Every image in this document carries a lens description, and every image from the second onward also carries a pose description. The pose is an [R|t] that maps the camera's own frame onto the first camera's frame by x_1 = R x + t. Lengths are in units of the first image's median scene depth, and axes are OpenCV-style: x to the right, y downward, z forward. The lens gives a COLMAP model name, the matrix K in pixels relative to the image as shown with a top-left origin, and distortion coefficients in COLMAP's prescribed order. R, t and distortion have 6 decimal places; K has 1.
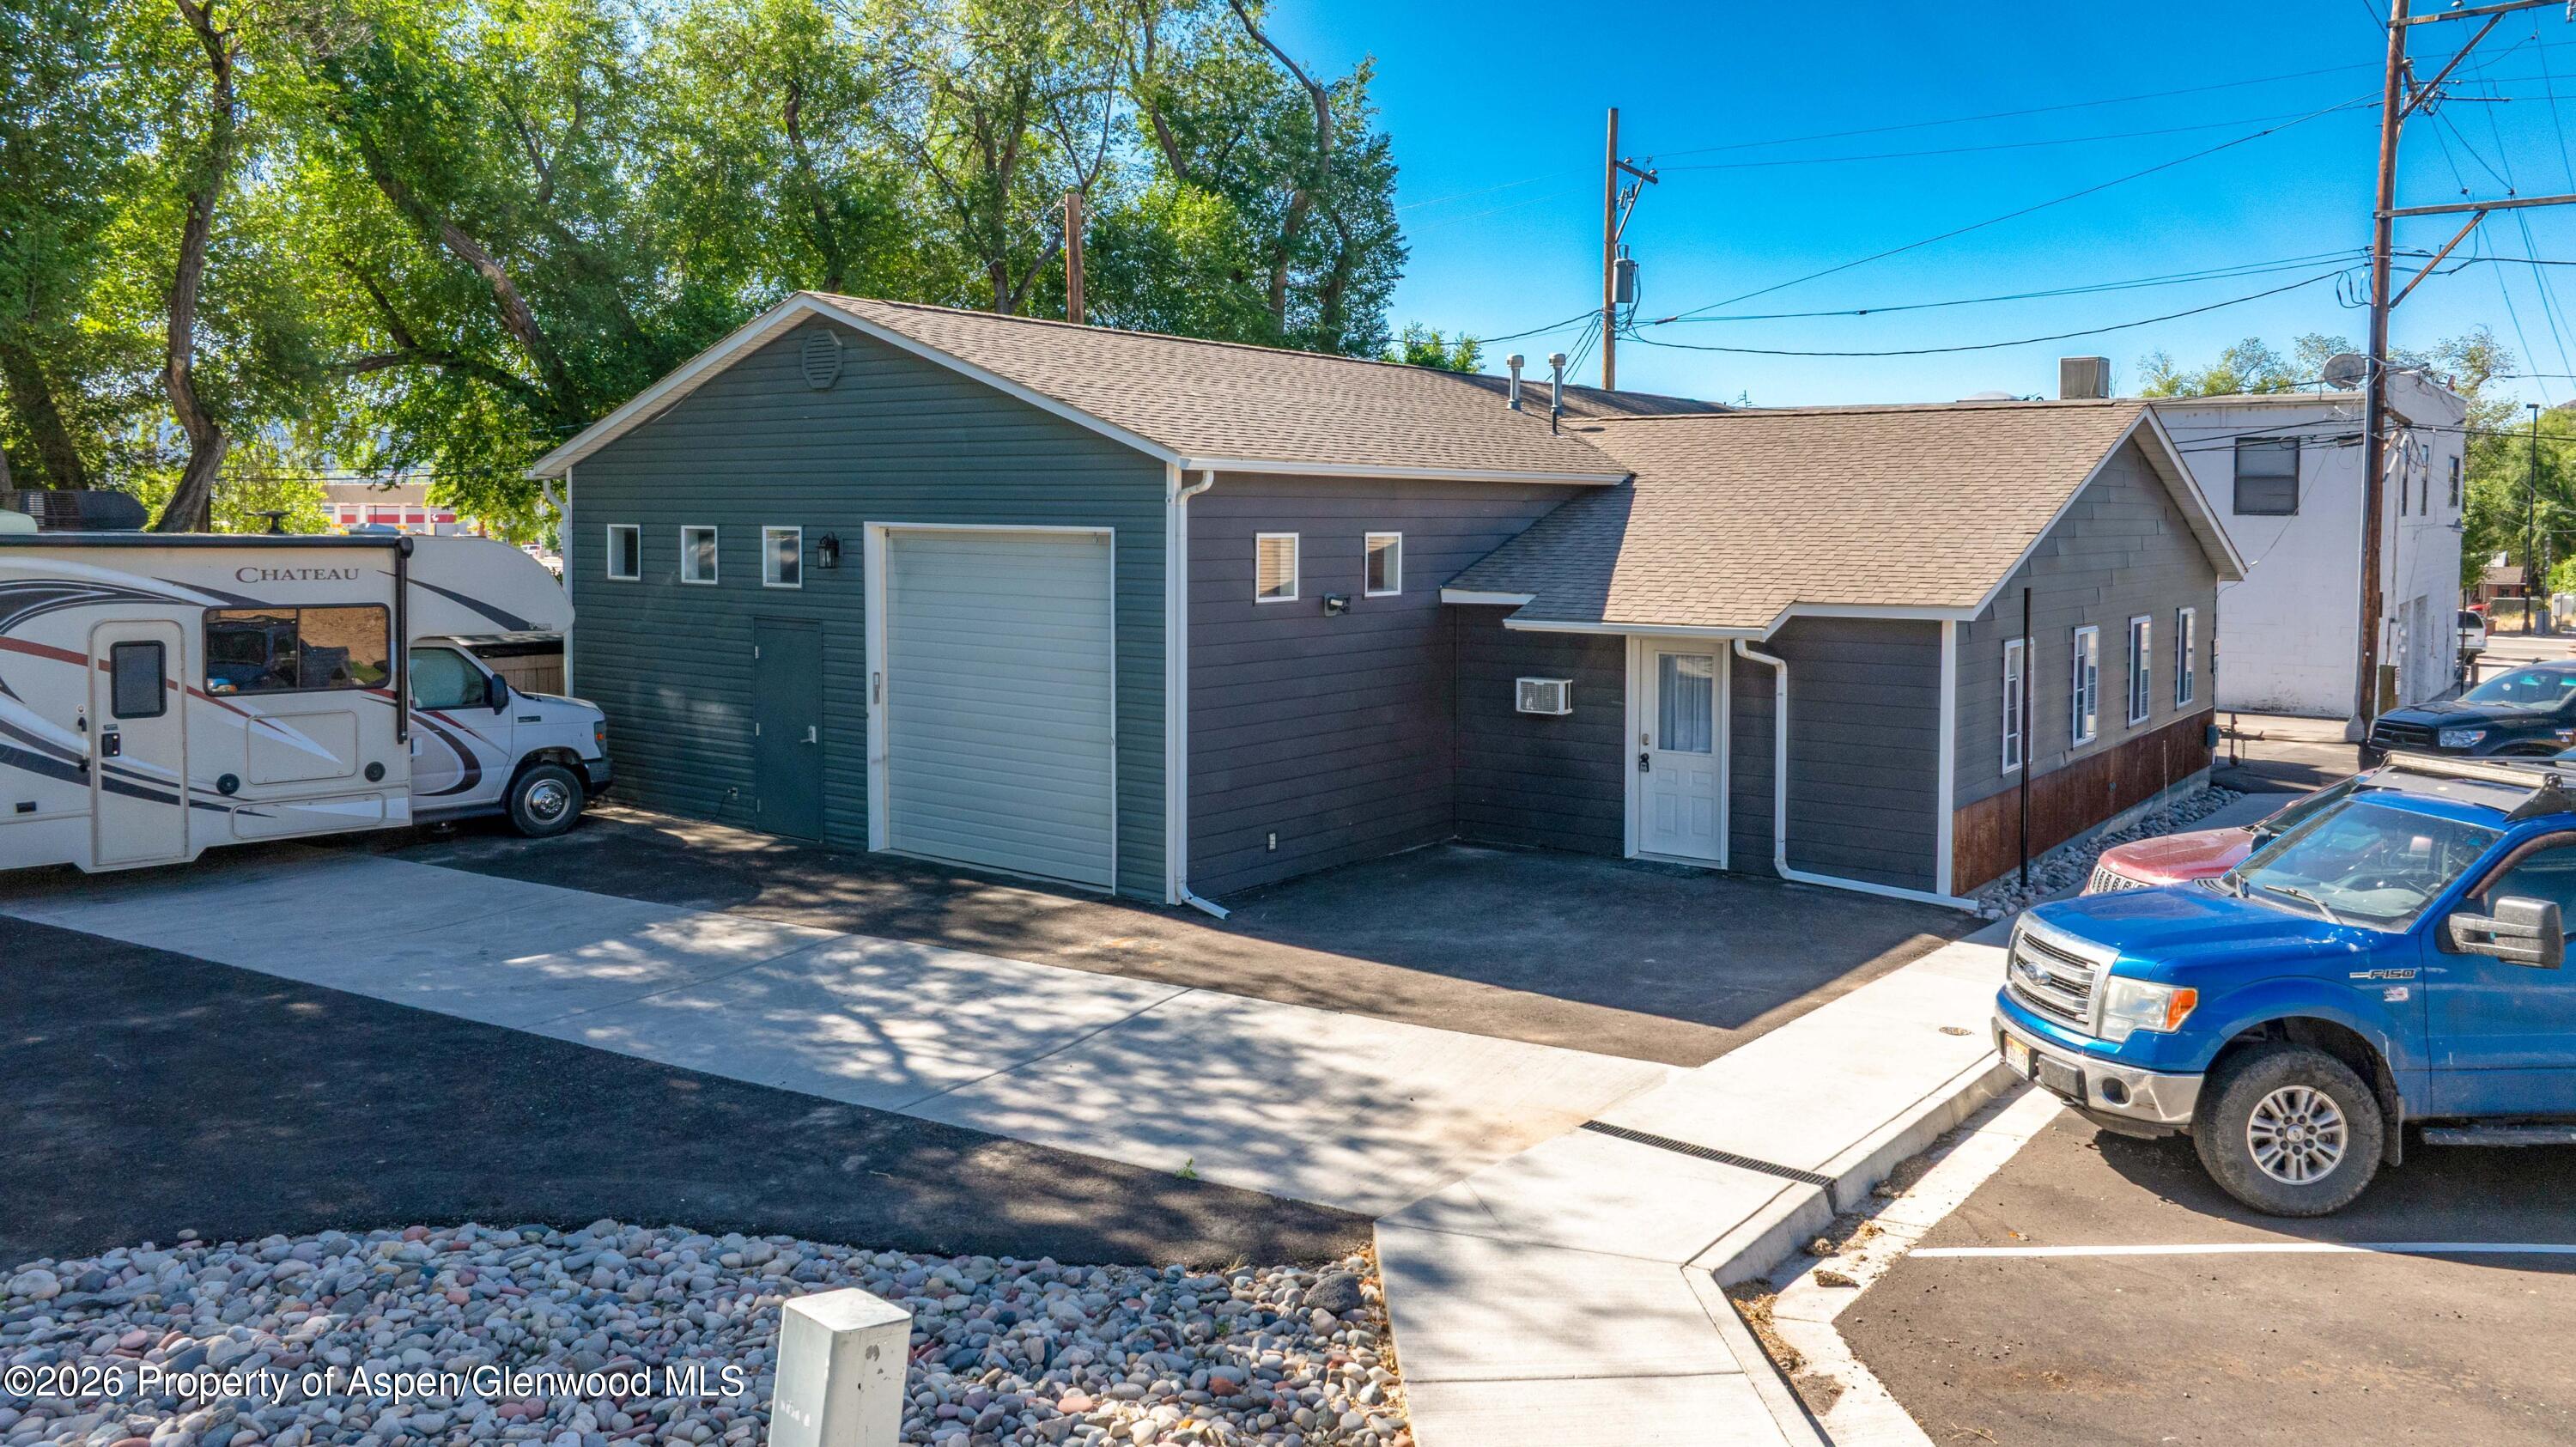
lens RADIAL K [[1830.8, 0, 1289.8], [0, 1830.8, 615.7], [0, 0, 1]] dist [-0.063680, 0.066163]
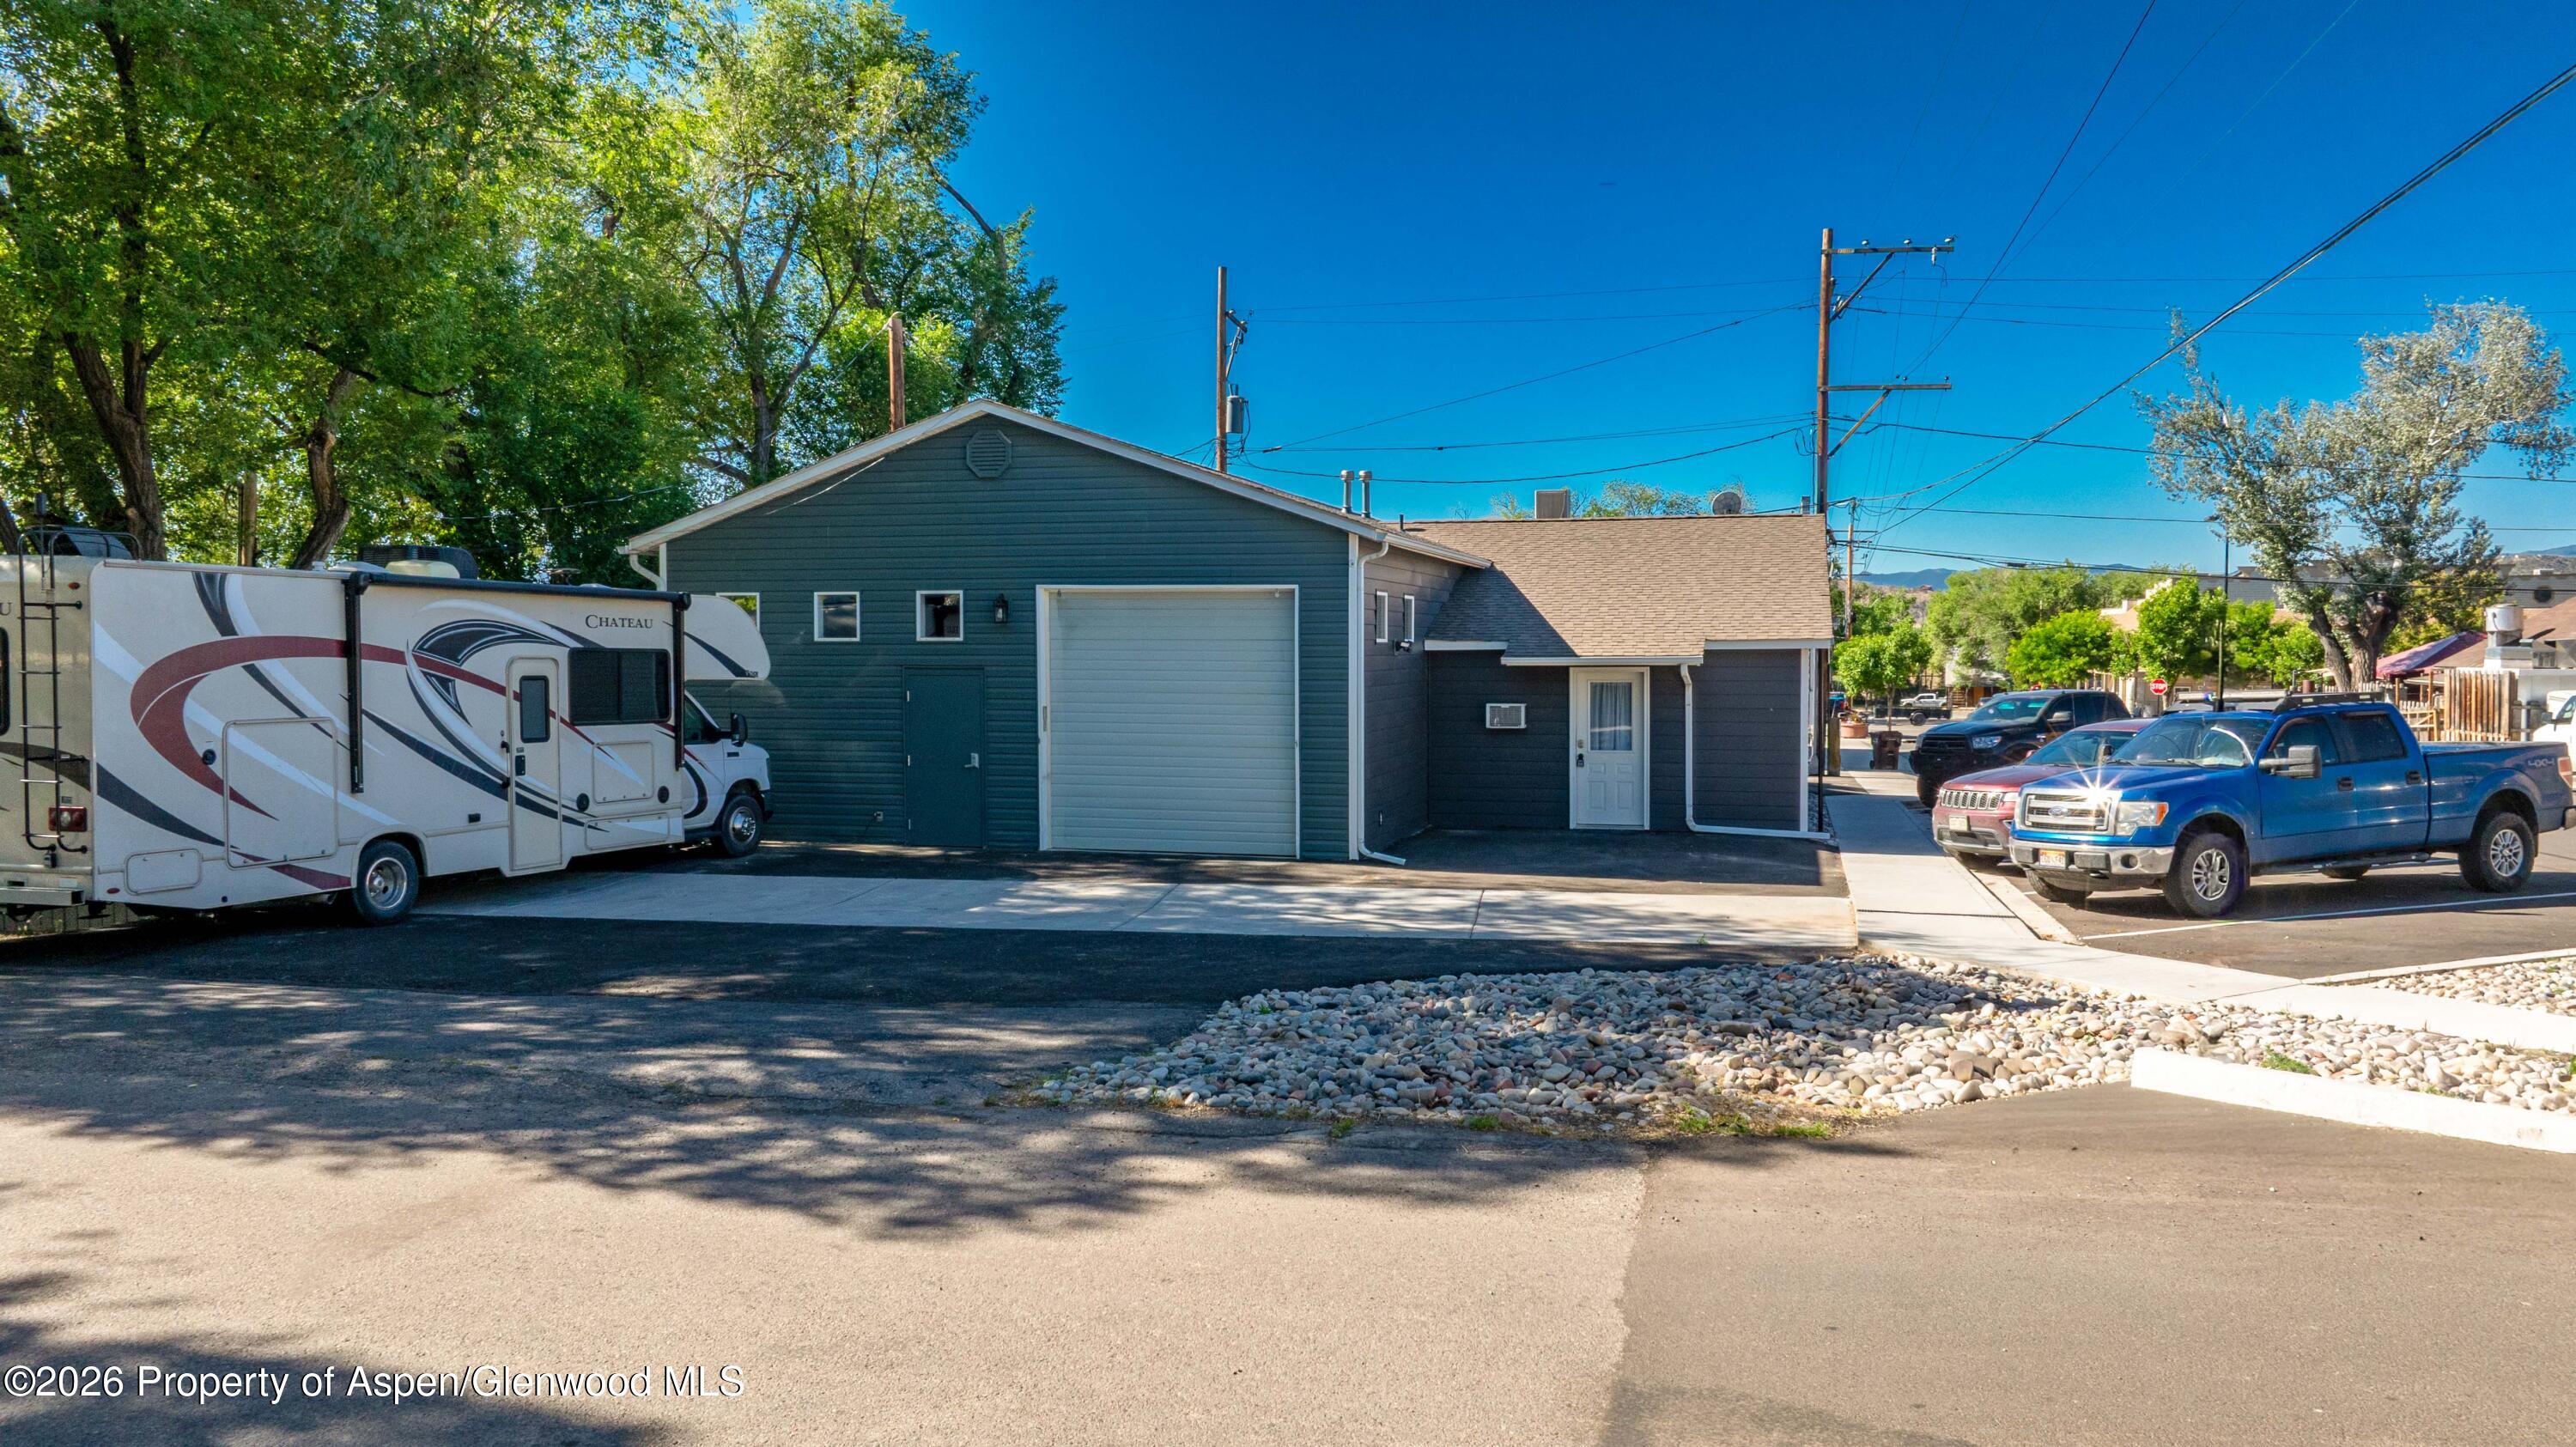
lens RADIAL K [[1813.4, 0, 1288.0], [0, 1813.4, 723.5], [0, 0, 1]] dist [-0.051416, 0.065246]
pose [[0.927667, -0.021760, 0.372774, -0.565305], [0.026182, 0.999634, -0.006803, 0.059109], [-0.372490, 0.016071, 0.927897, -0.222121]]
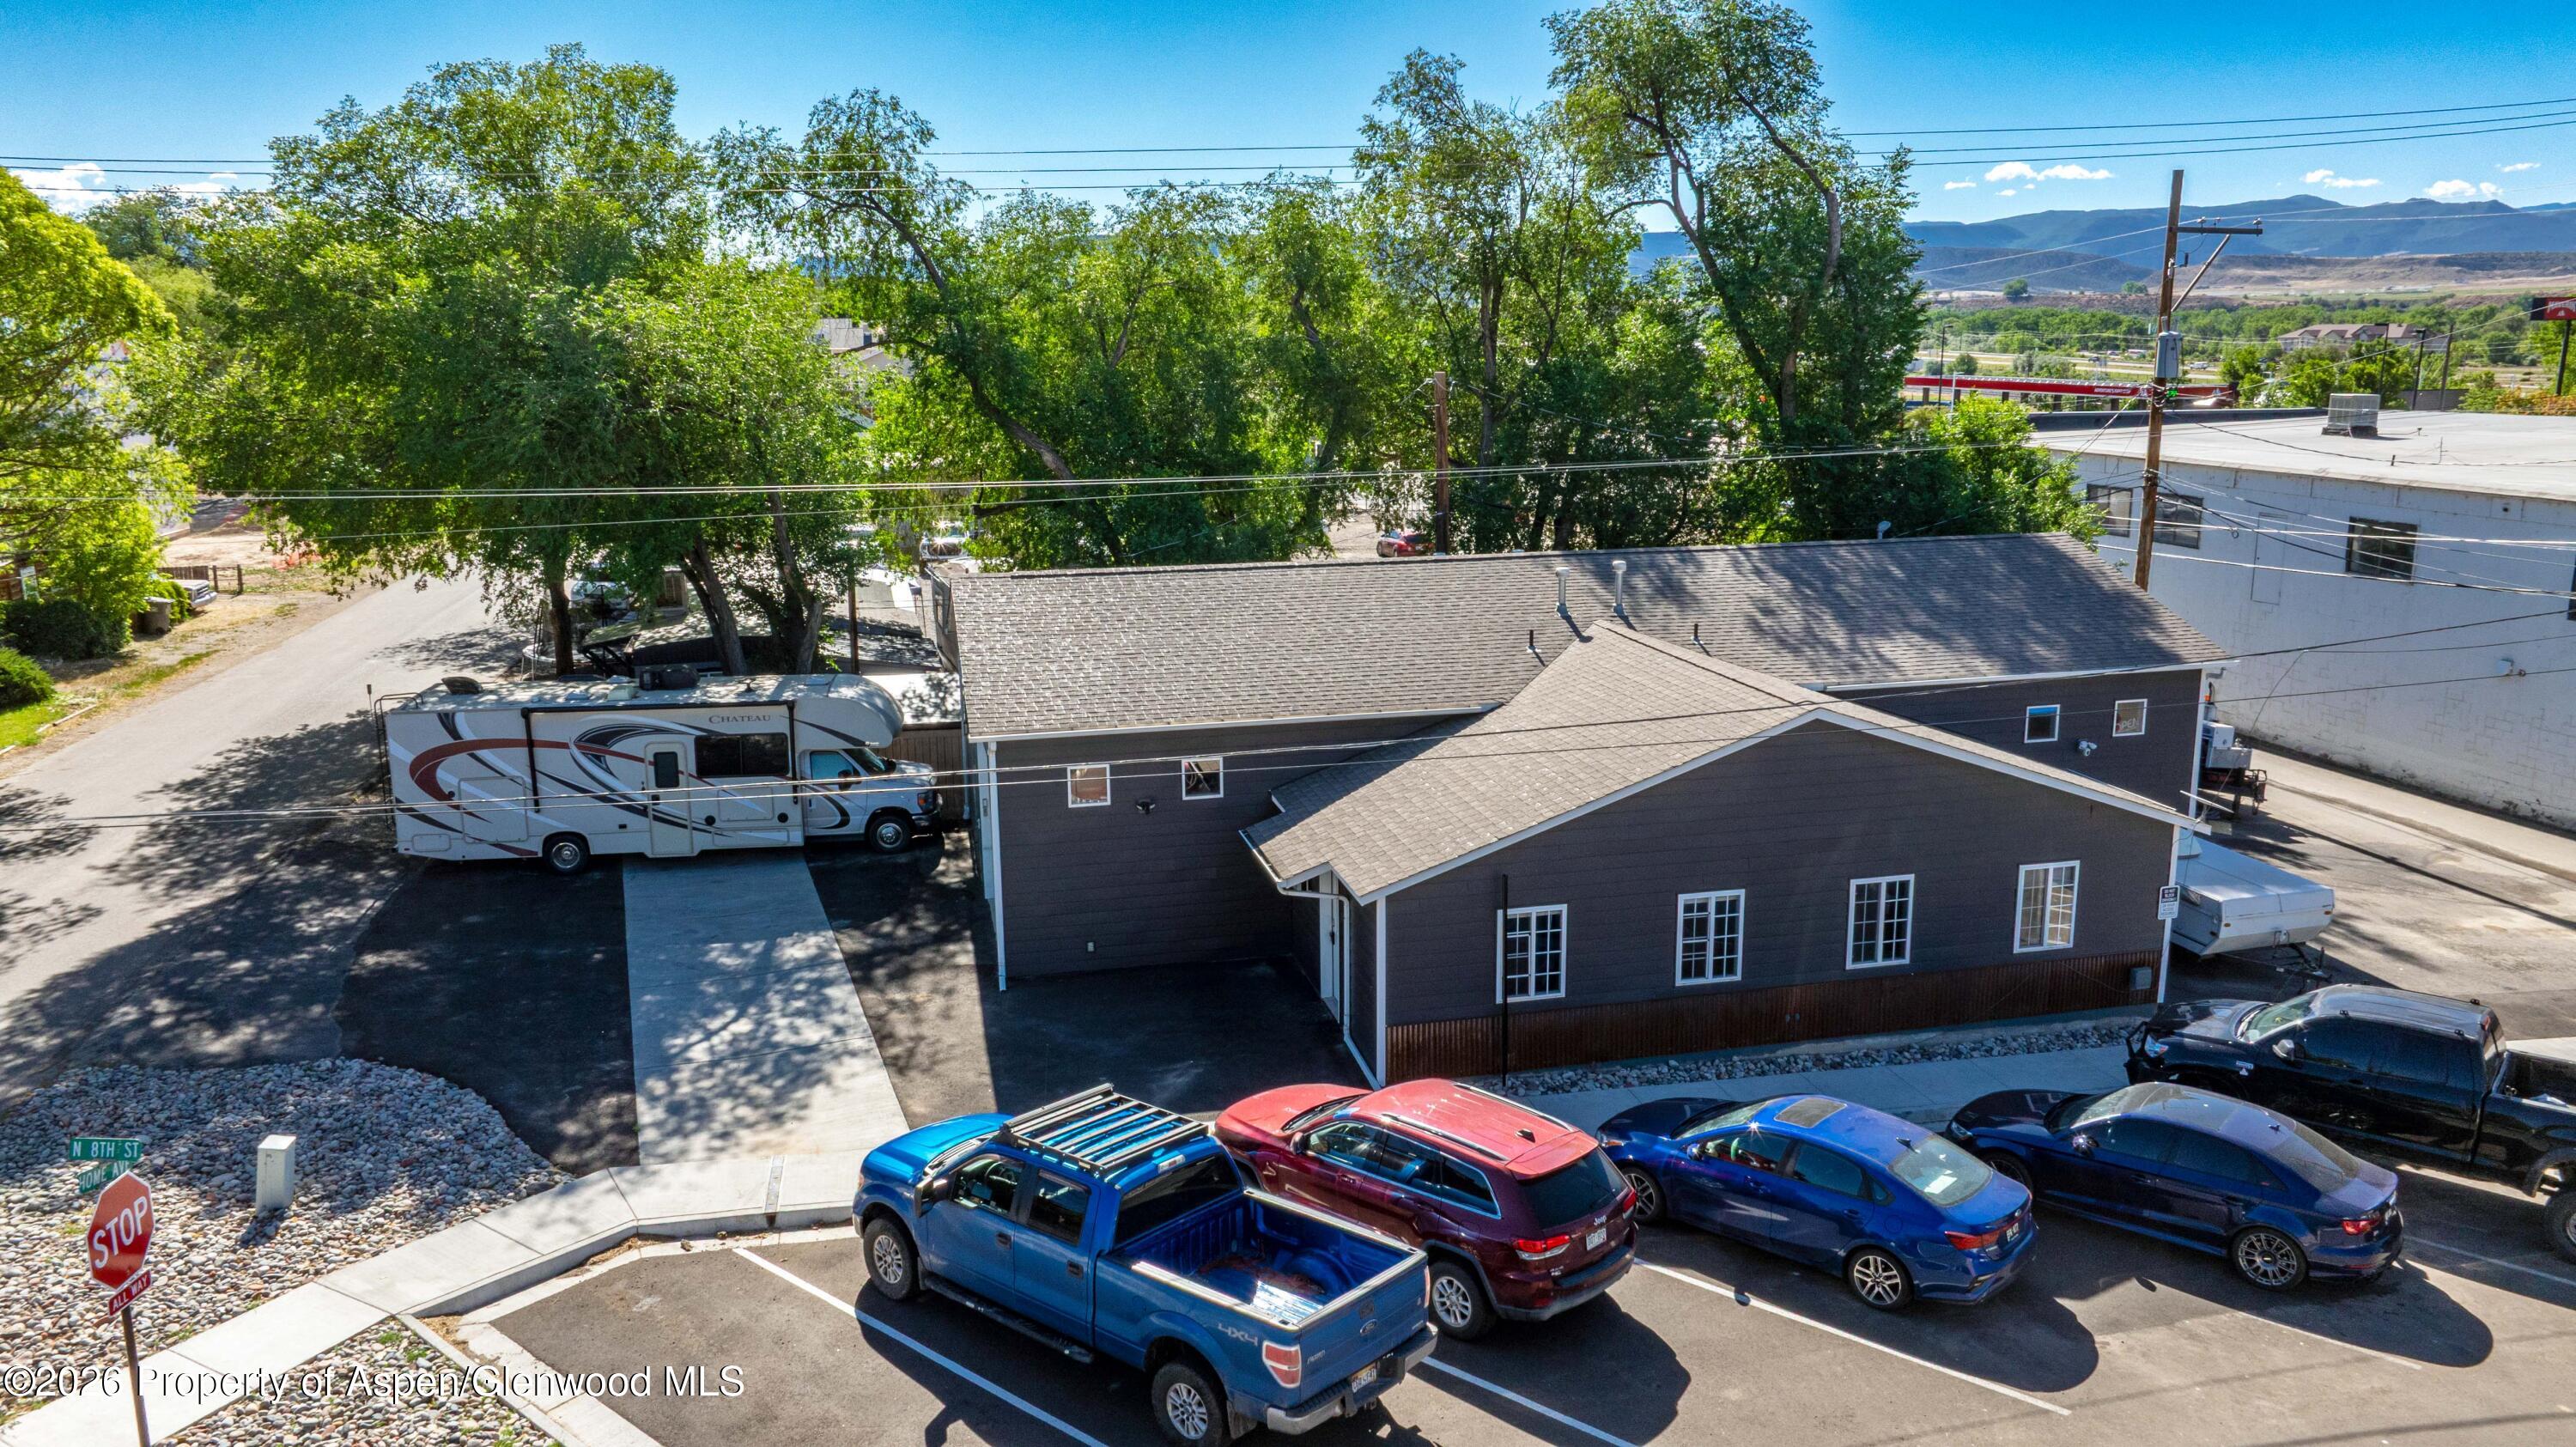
lens RADIAL K [[1813.4, 0, 1288.0], [0, 1813.4, 723.5], [0, 0, 1]] dist [-0.051416, 0.065246]
pose [[0.750257, 0.122360, -0.649725, 1.140544], [-0.015676, 0.985741, 0.167540, -0.344642], [0.660960, -0.115513, 0.741477, -0.061200]]
